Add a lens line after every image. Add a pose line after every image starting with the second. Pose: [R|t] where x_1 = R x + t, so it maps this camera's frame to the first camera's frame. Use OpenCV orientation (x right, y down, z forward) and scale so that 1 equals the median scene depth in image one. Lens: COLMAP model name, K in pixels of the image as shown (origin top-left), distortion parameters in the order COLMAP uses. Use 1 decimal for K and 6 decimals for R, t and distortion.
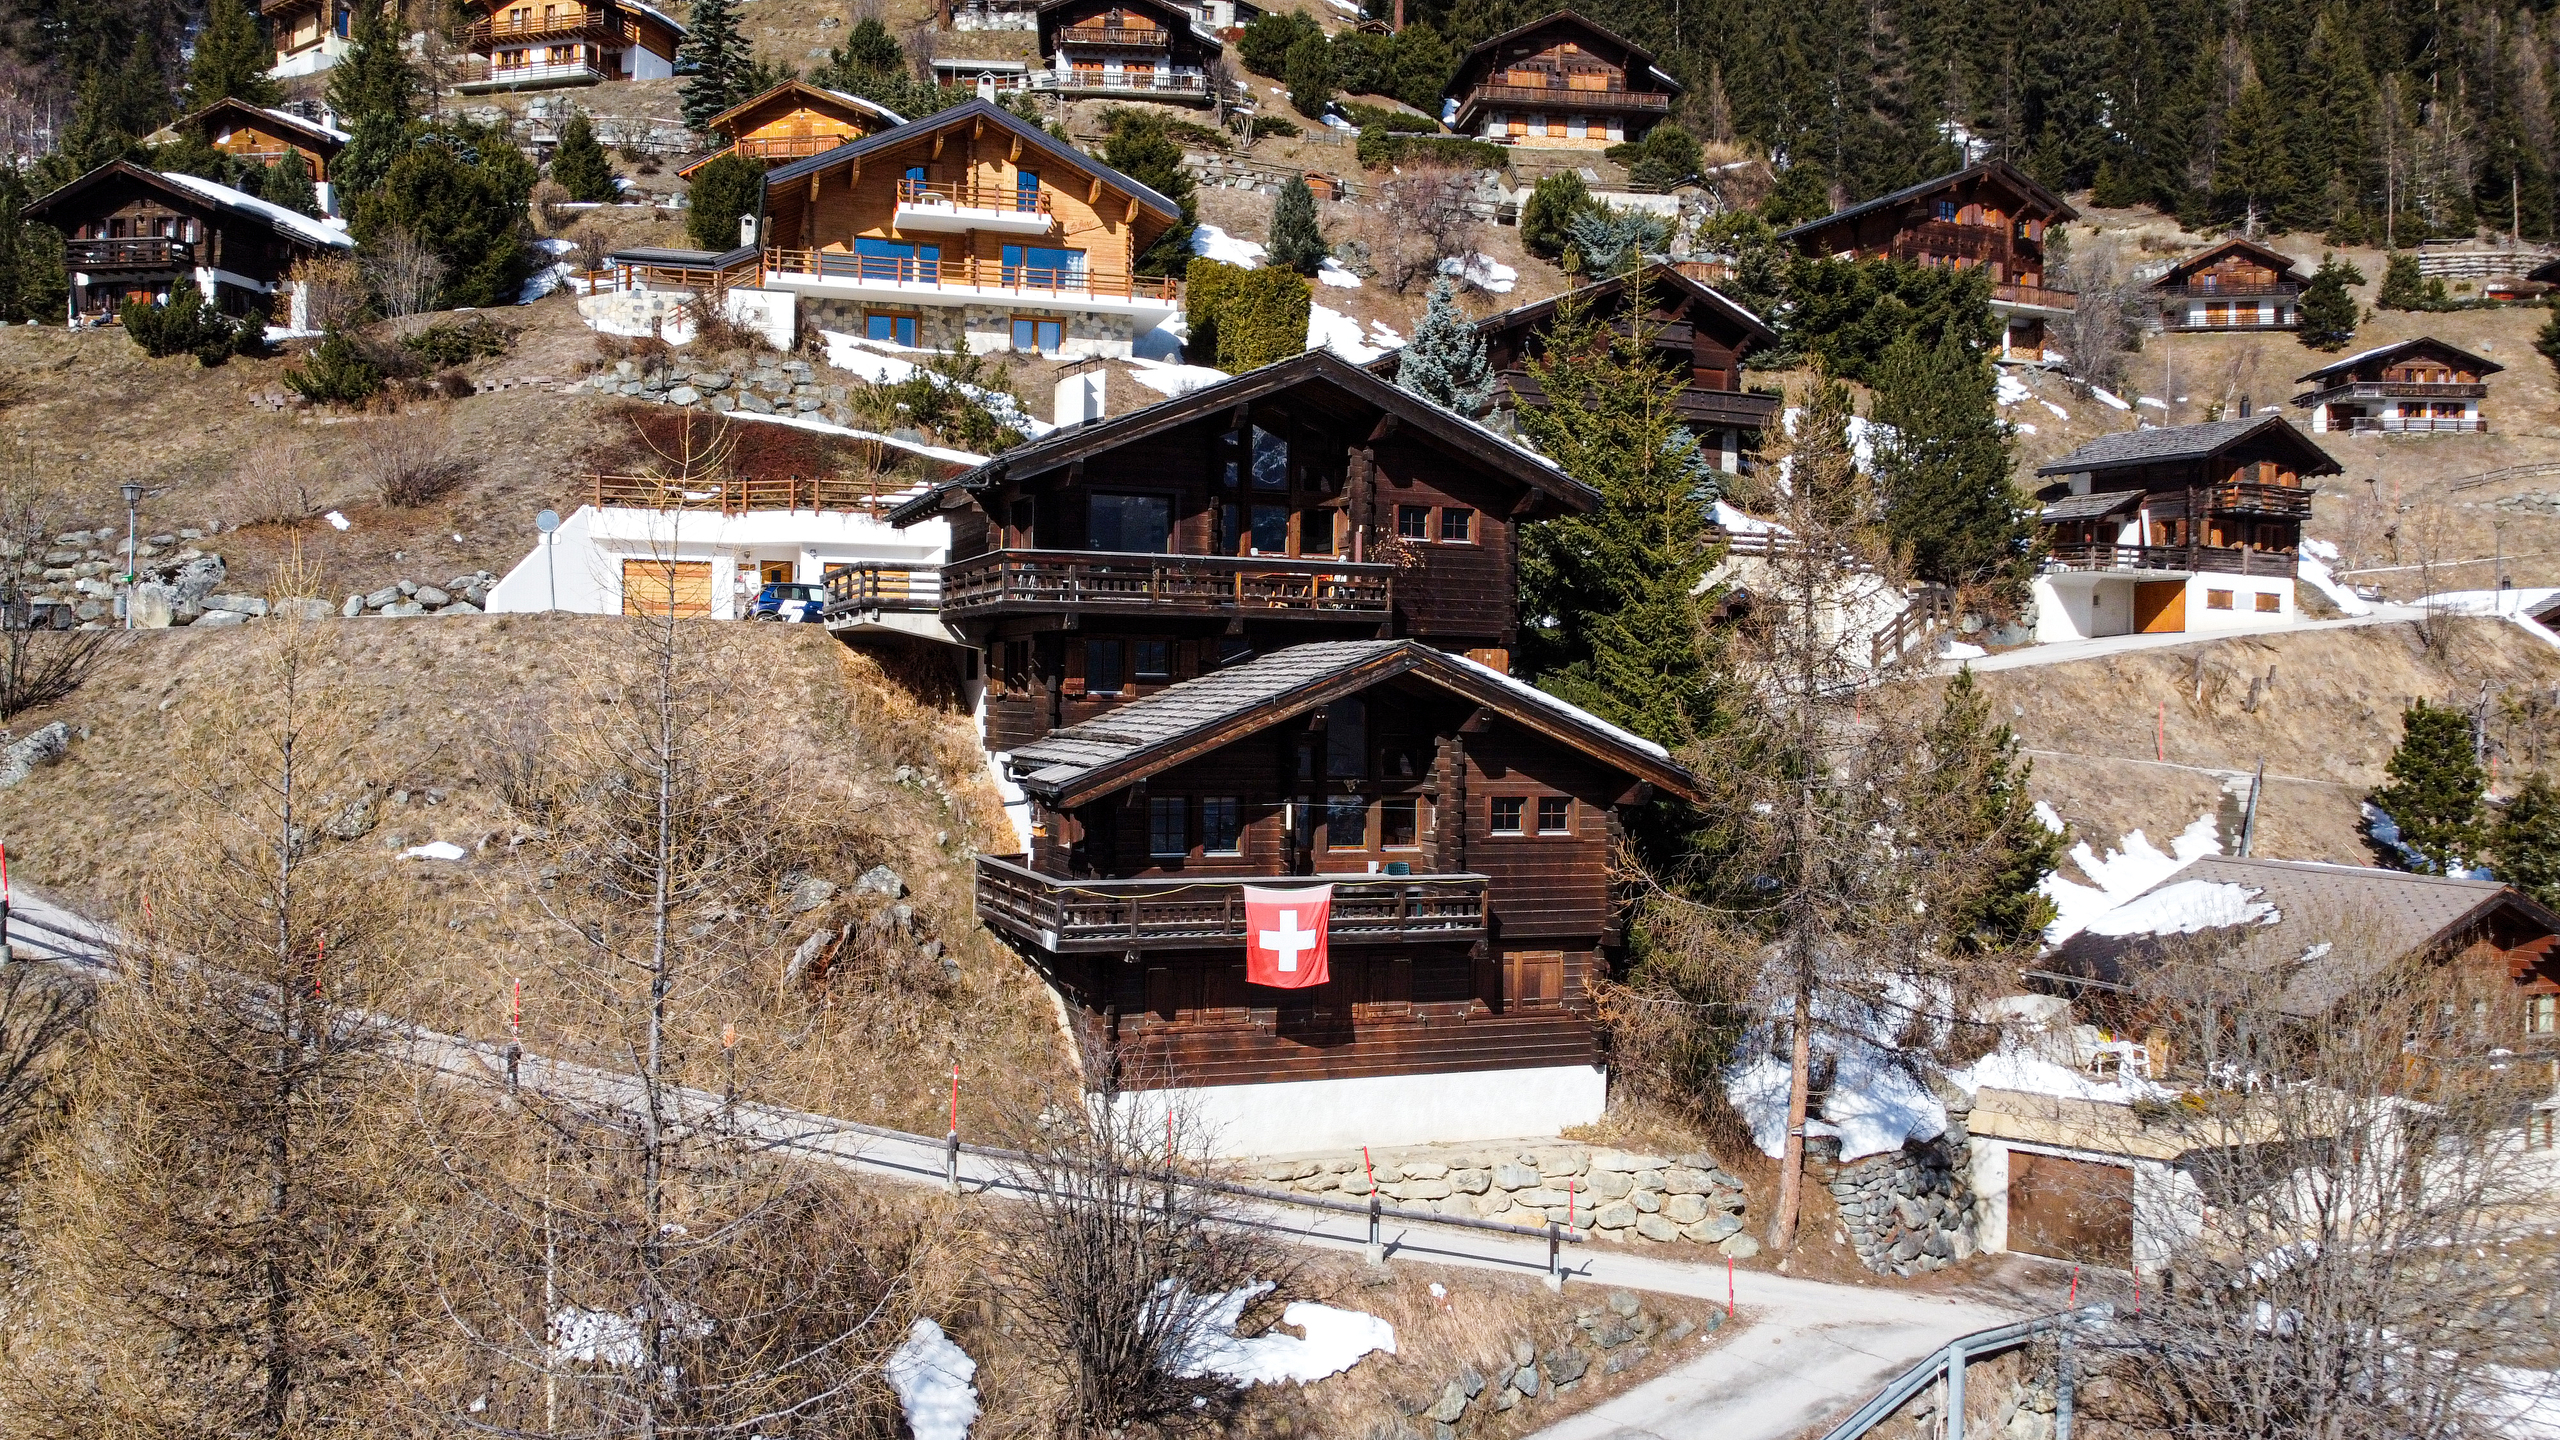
lens RADIAL K [[1934.9, 0, 1237.4], [0, 1934.9, 712.3], [0, 0, 1]] dist [-0.009265, 0.000881]
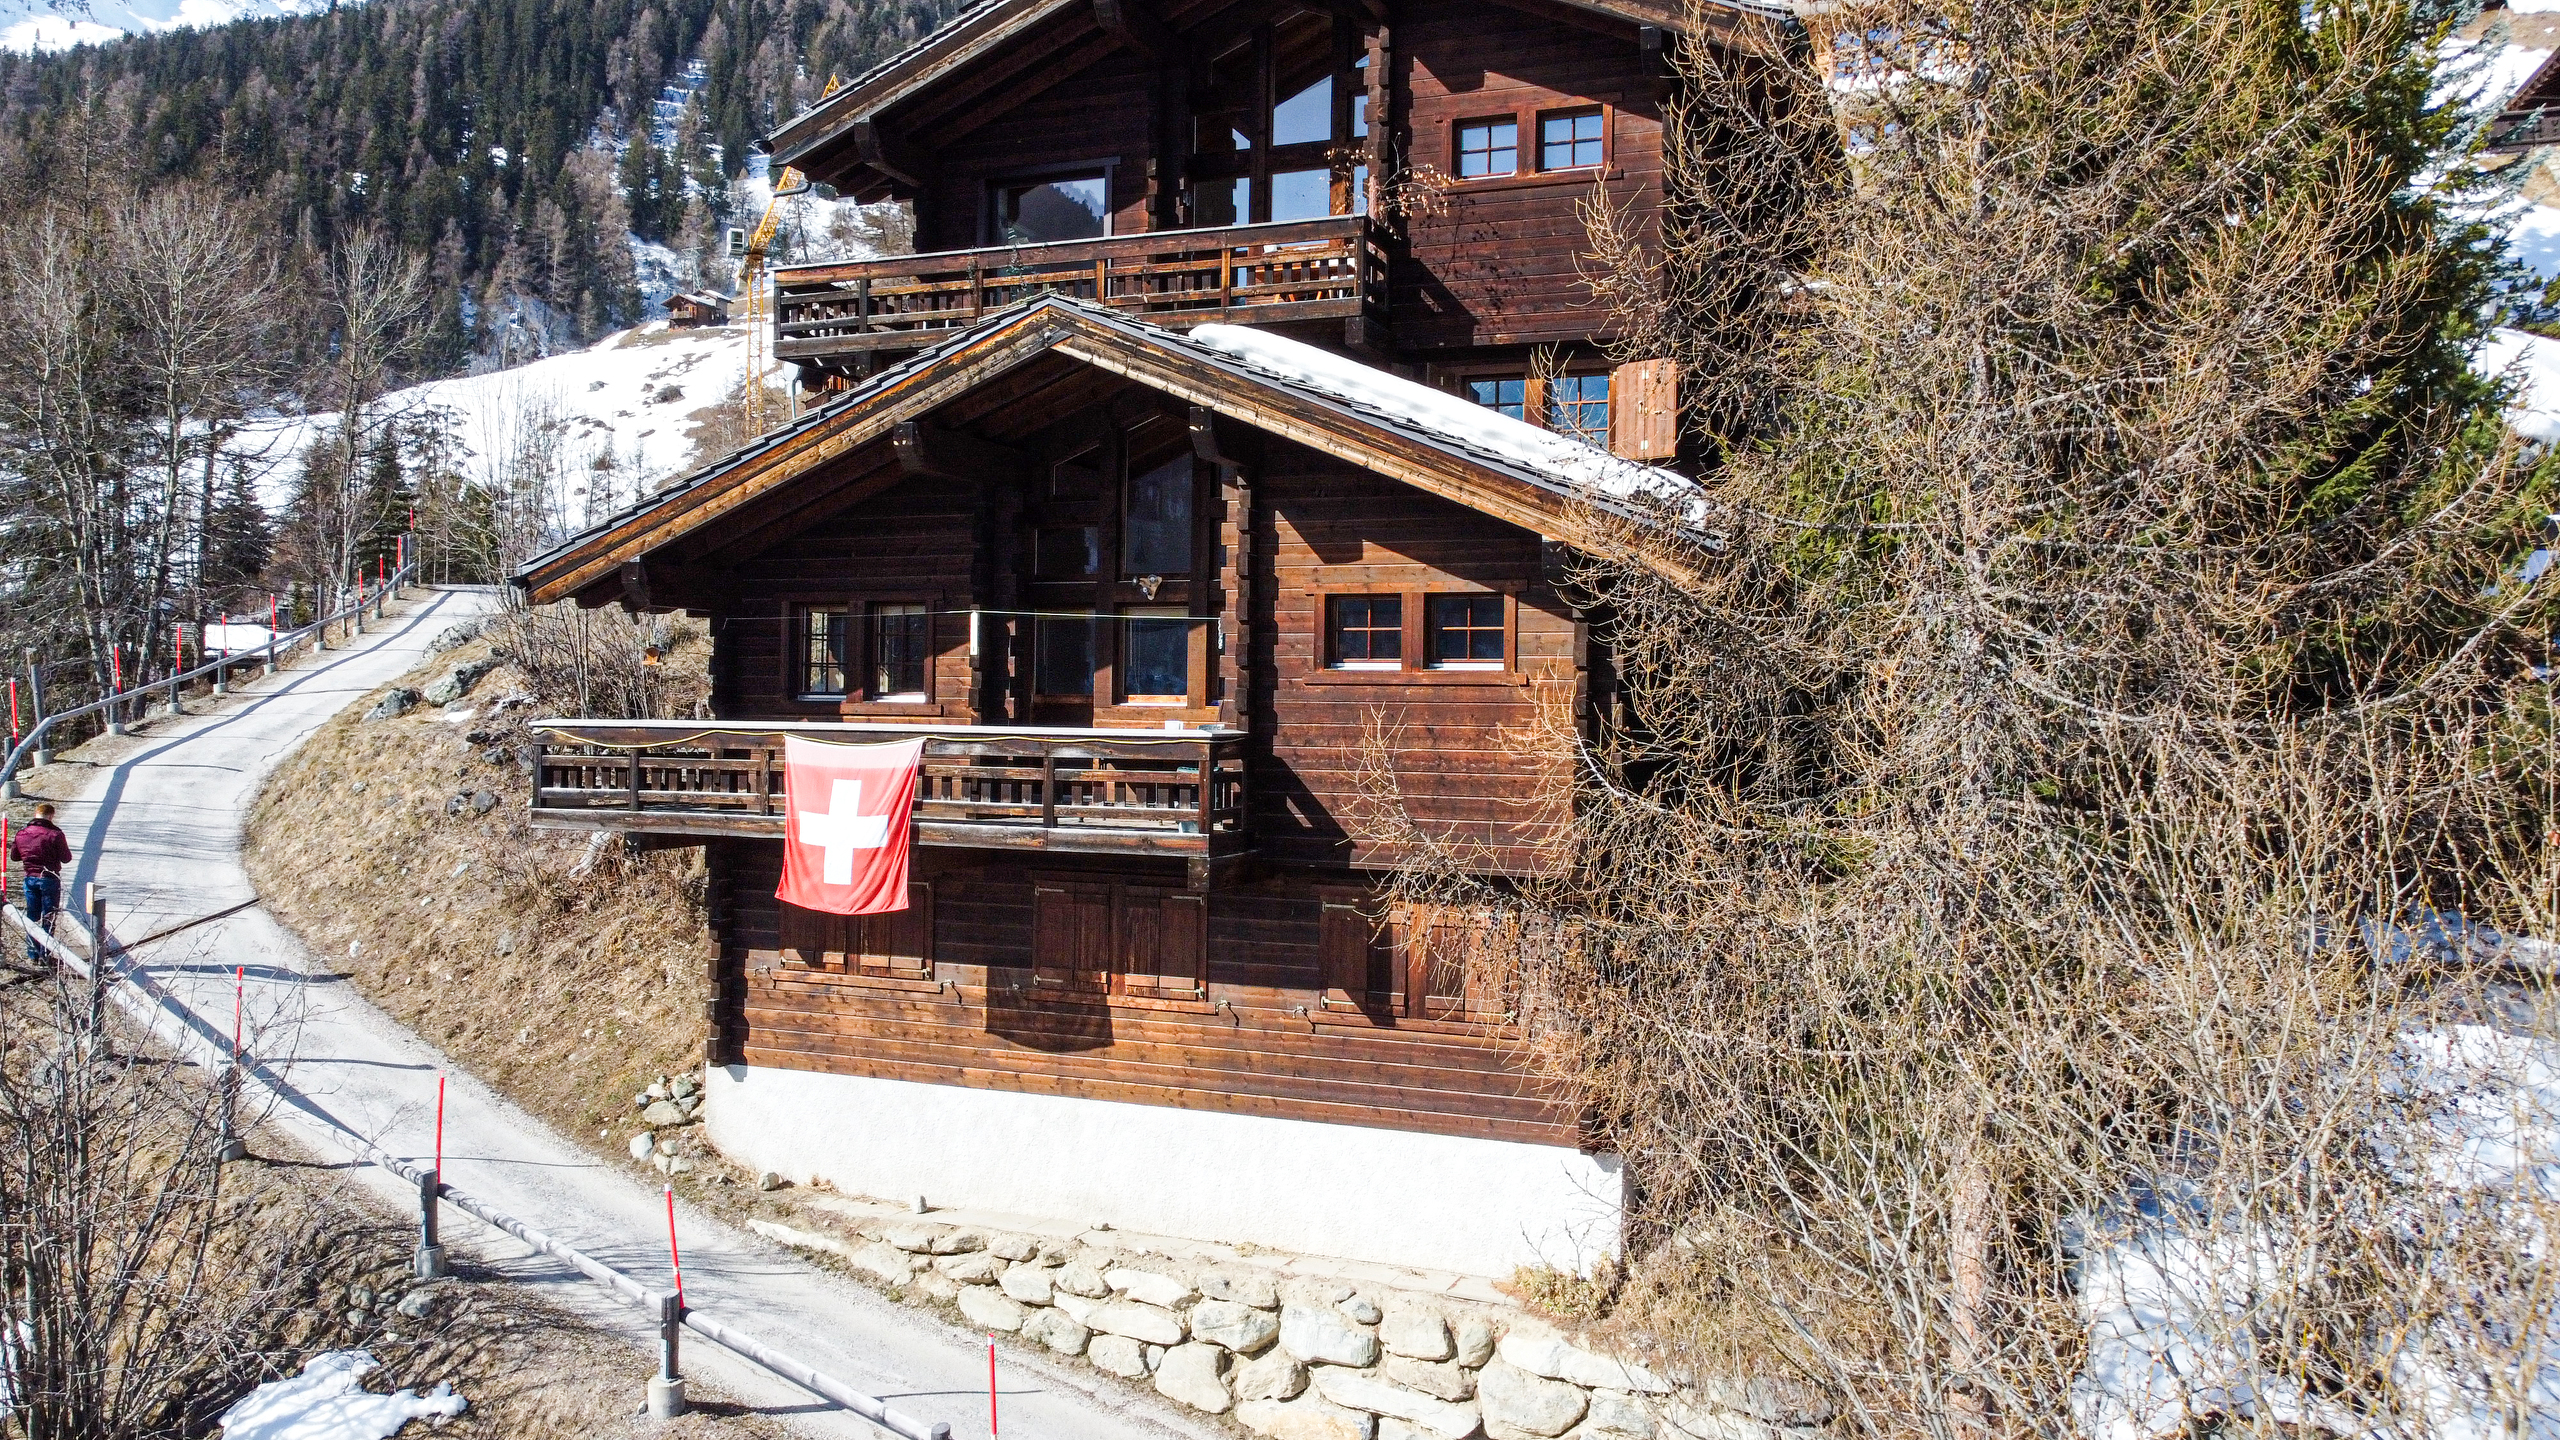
lens RADIAL K [[1934.9, 0, 1237.4], [0, 1934.9, 712.3], [0, 0, 1]] dist [-0.009265, 0.000881]
pose [[0.732429, -0.005690, -0.680820, 0.228660], [-0.005223, 0.999889, -0.013976, 0.040481], [0.680823, 0.013792, 0.732318, 0.296191]]
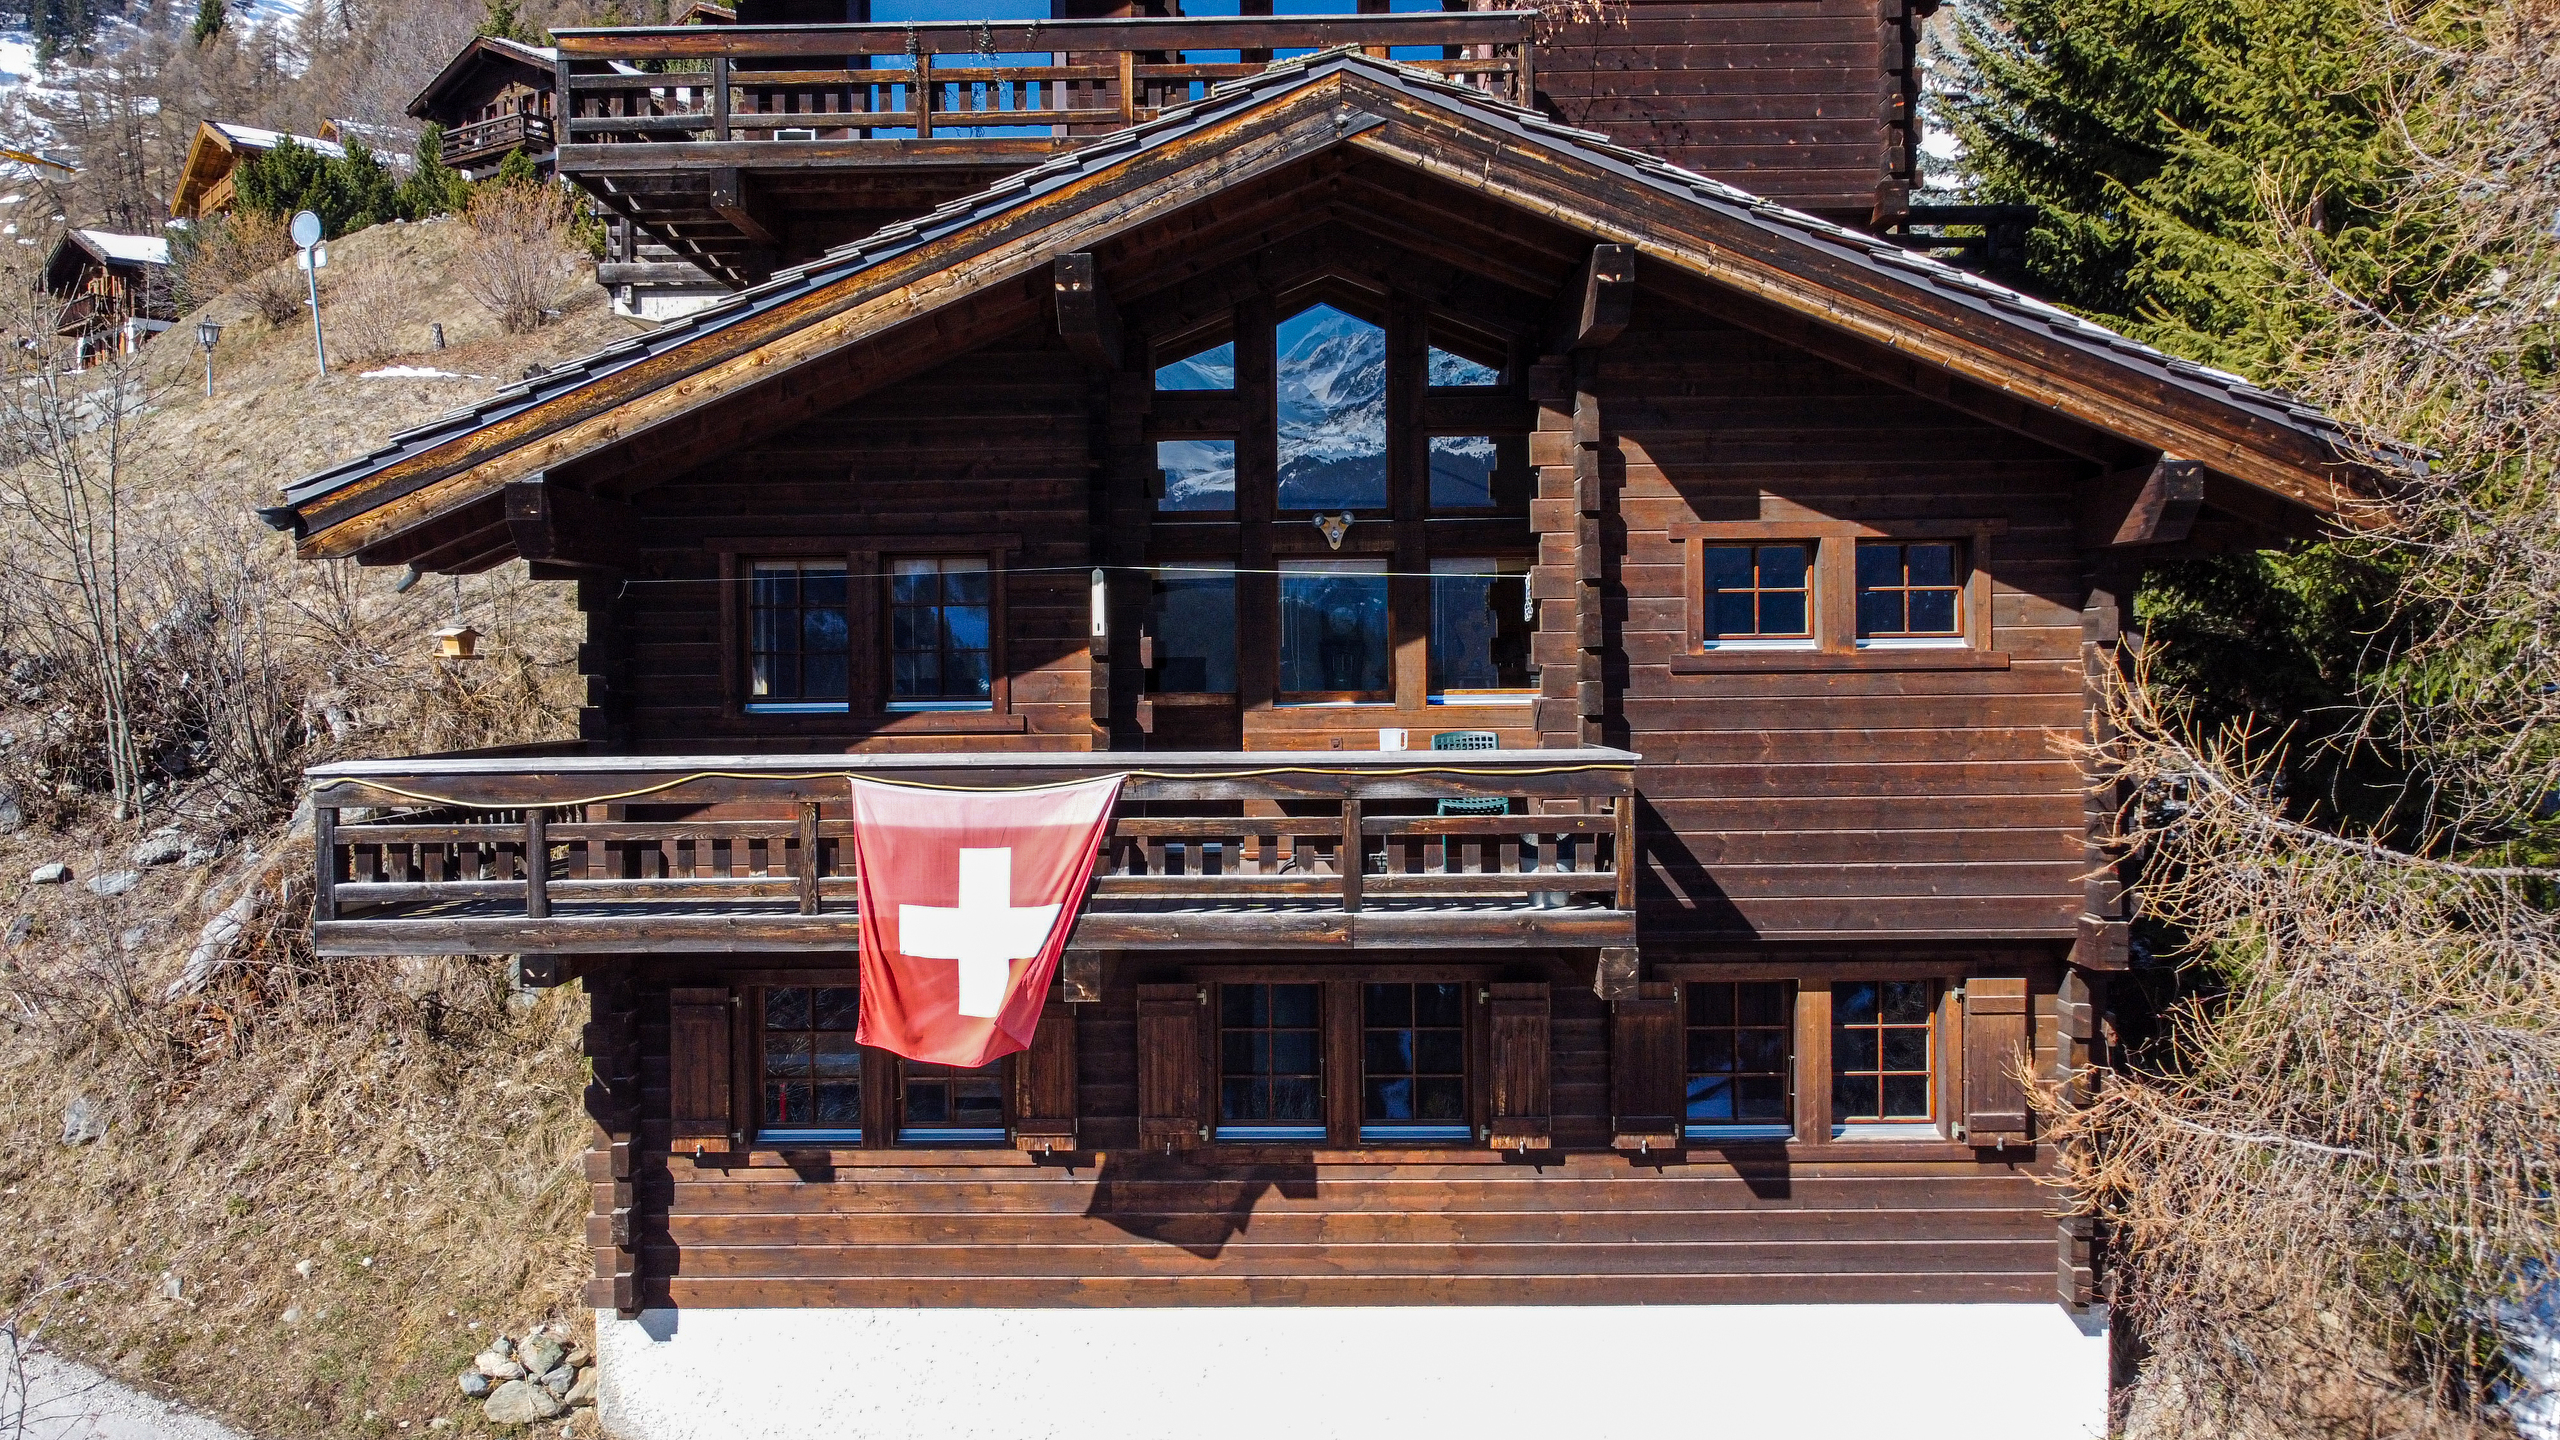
lens RADIAL K [[1934.9, 0, 1237.4], [0, 1934.9, 712.3], [0, 0, 1]] dist [-0.009265, 0.000881]
pose [[0.927511, -0.018166, -0.373353, 0.089956], [0.023209, 0.999690, 0.009014, 0.034227], [0.373074, -0.017026, 0.927645, 0.314388]]
